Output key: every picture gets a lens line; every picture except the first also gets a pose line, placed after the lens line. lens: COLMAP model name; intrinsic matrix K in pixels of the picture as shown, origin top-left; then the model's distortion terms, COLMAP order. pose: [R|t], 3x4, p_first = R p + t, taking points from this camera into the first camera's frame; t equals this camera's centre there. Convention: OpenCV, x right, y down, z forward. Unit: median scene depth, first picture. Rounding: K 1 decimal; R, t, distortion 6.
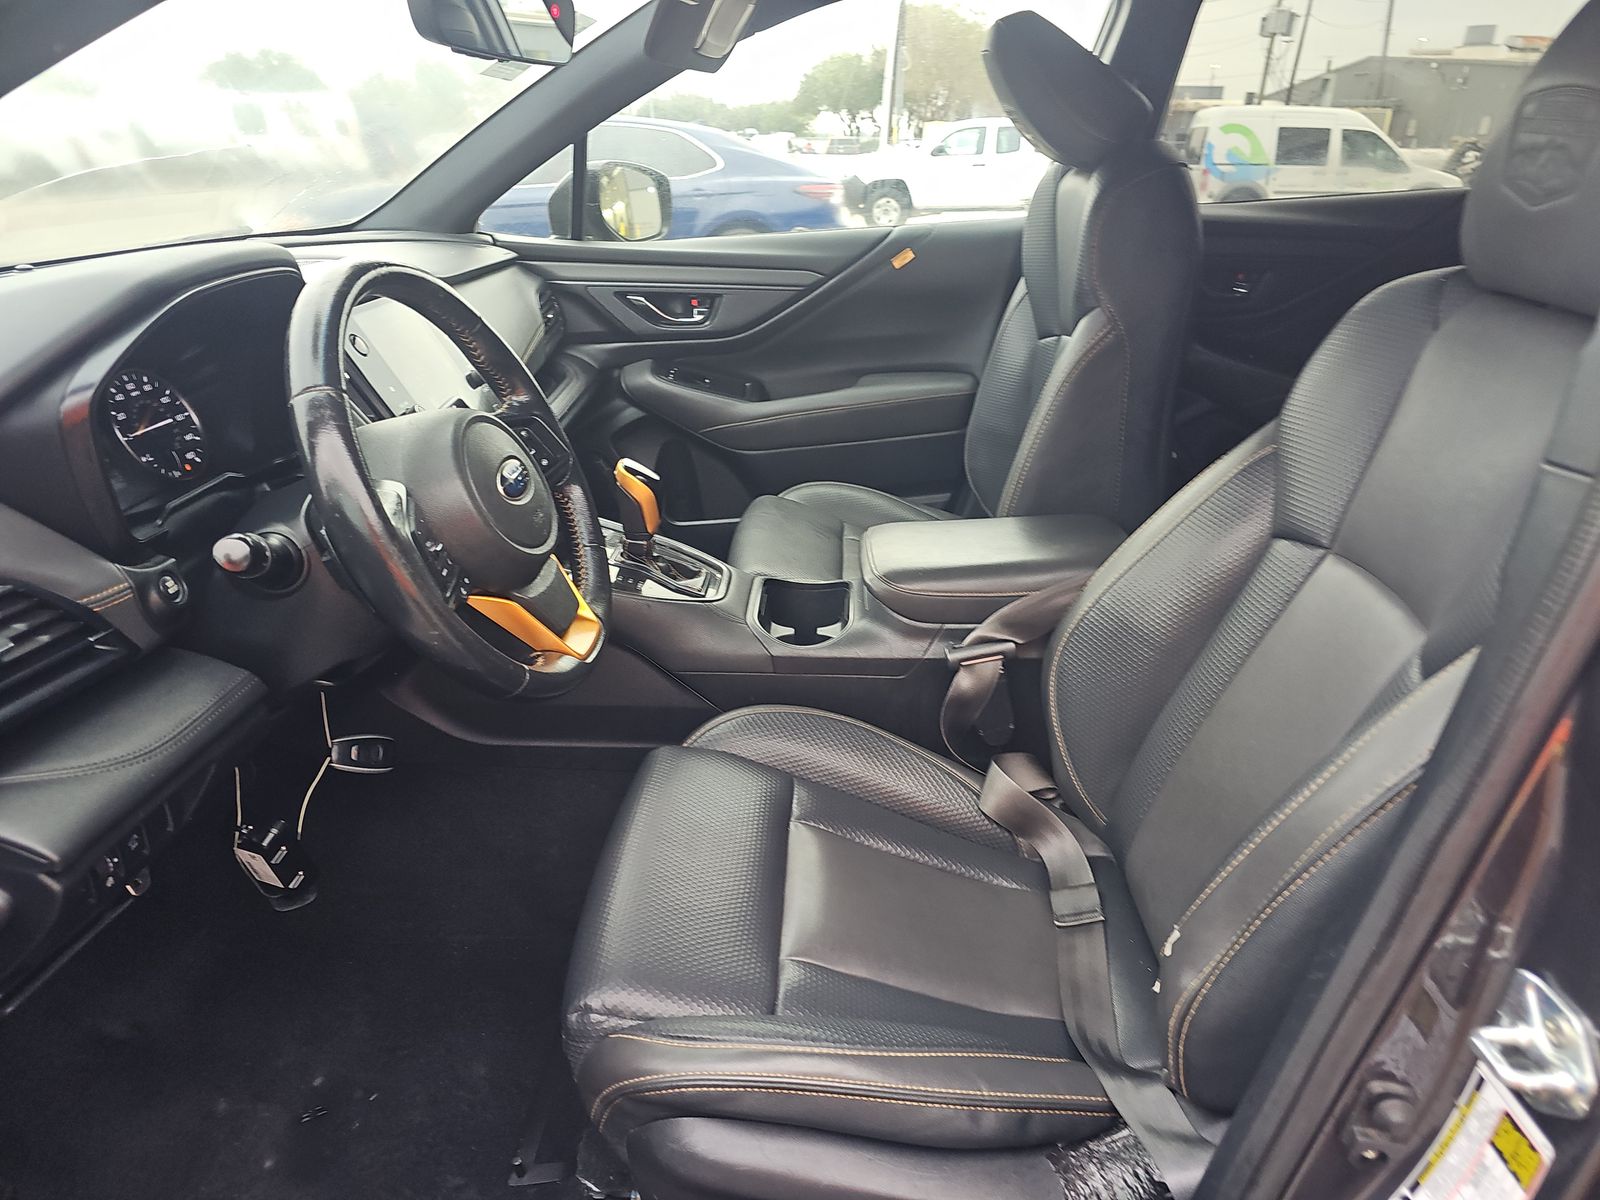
lens RADIAL K [[1066.3, 0, 791.5], [0, 1066.3, 630.4], [0, 0, 1]] dist [0.034930, -0.021286]
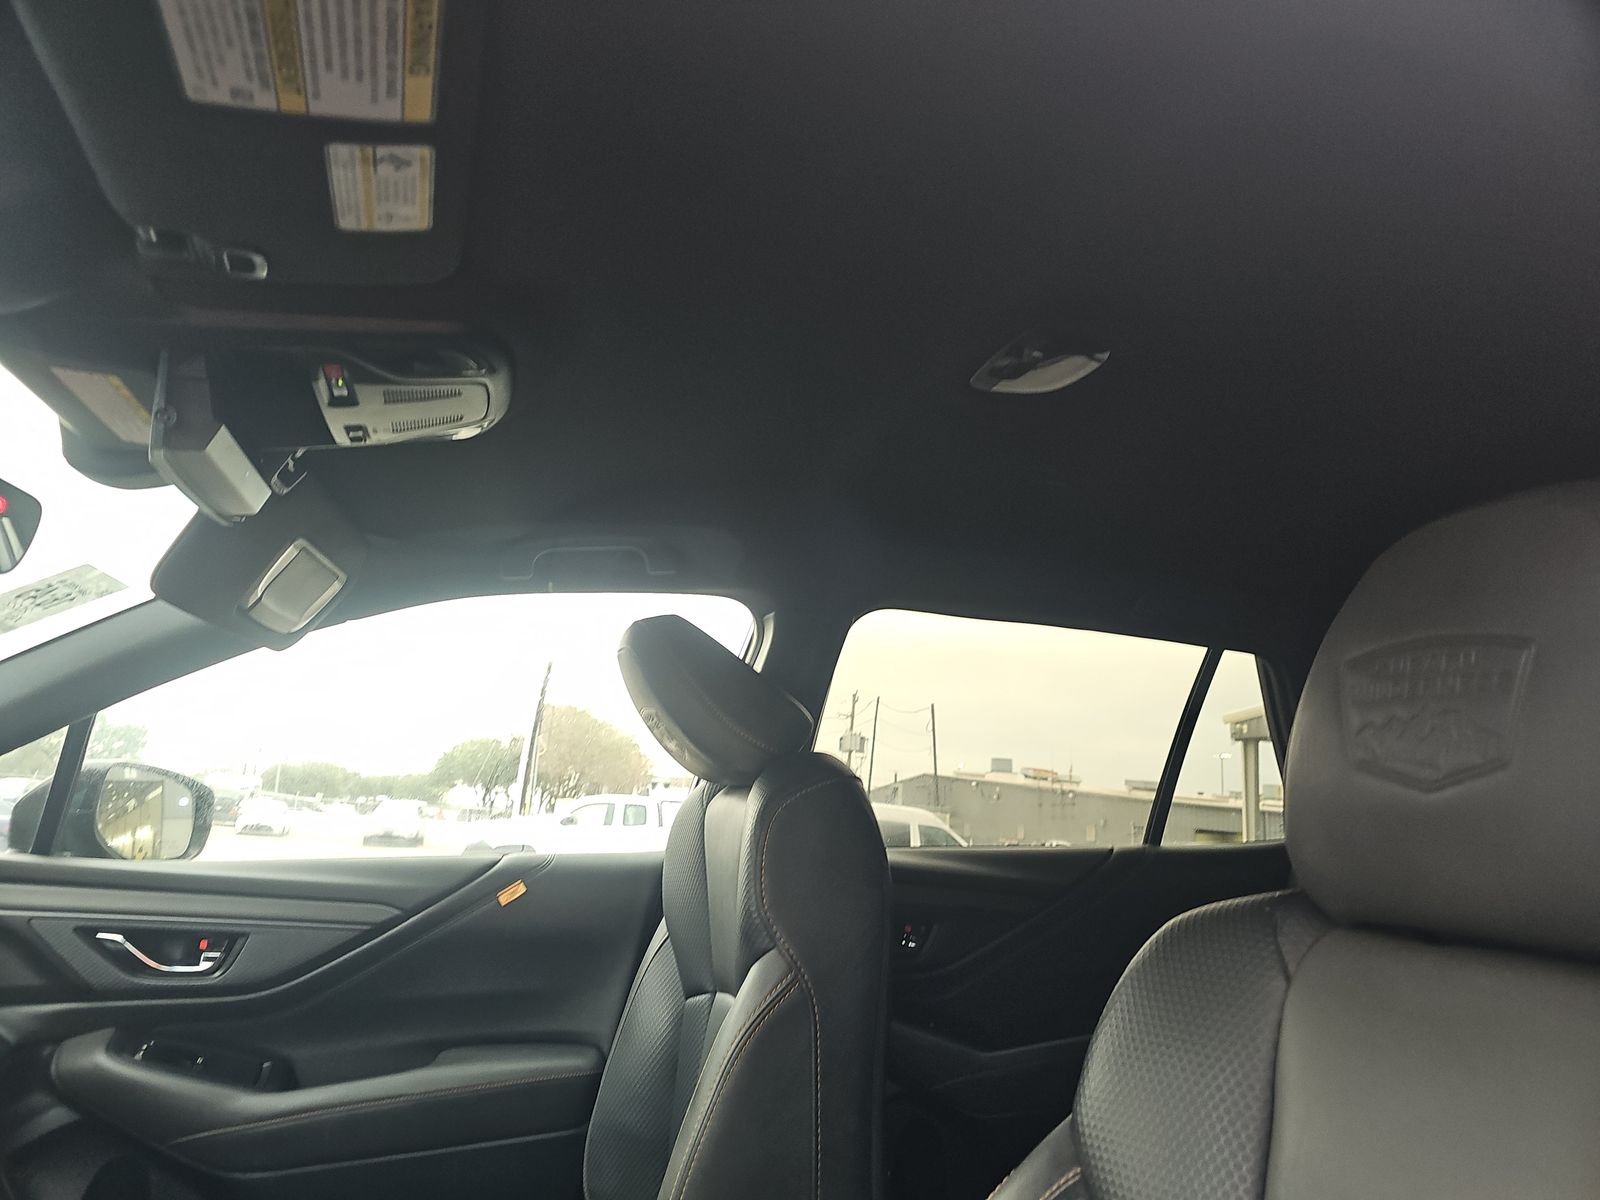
lens RADIAL K [[1066.3, 0, 791.5], [0, 1066.3, 630.4], [0, 0, 1]] dist [0.034930, -0.021286]
pose [[0.945621, 0.112693, 0.305125, 0.034844], [0.080483, 0.827833, -0.555171, -0.051241], [-0.315157, 0.549539, 0.773746, 0.209882]]
